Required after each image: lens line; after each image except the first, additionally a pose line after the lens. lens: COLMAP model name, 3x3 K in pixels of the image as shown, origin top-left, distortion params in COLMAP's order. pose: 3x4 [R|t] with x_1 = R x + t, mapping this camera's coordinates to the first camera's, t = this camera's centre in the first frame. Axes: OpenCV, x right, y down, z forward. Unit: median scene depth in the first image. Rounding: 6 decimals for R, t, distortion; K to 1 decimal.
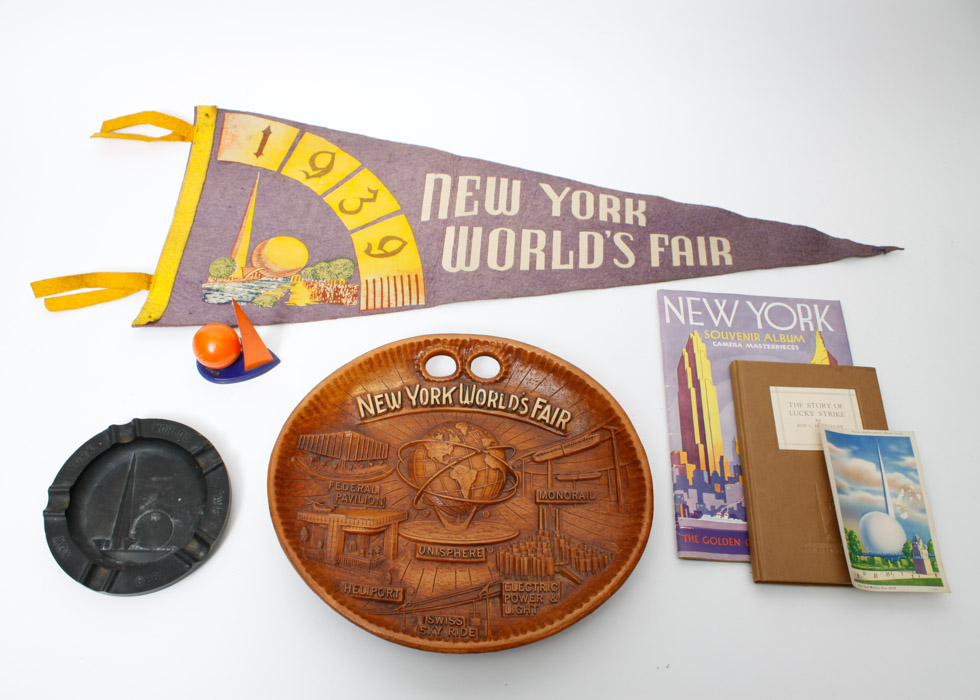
lens RADIAL K [[901.7, 0, 477.4], [0, 901.7, 351.4], [0, 0, 1]] dist [-0.143661, 0.131355]
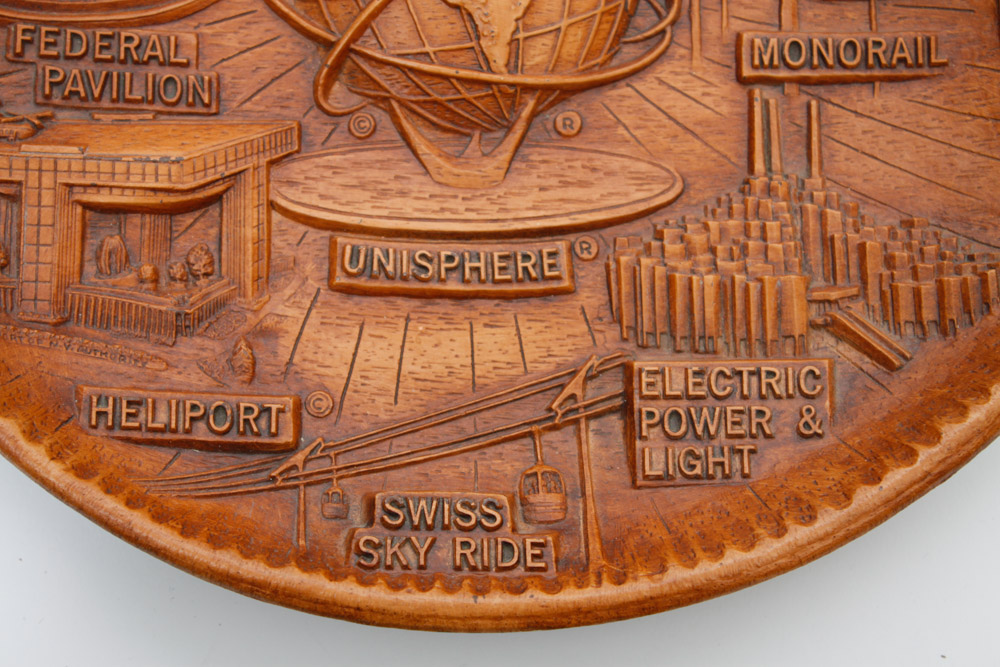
lens RADIAL K [[2120.7, 0, 500.0], [0, 2120.7, 333.5], [0, 0, 1]] dist [0.051131, 0.037764]
pose [[0.999709, -0.024107, 0.000046, -0.014845], [0.022480, 0.932899, 0.359436, -0.002790], [-0.008708, -0.359331, 0.933170, 0.345187]]
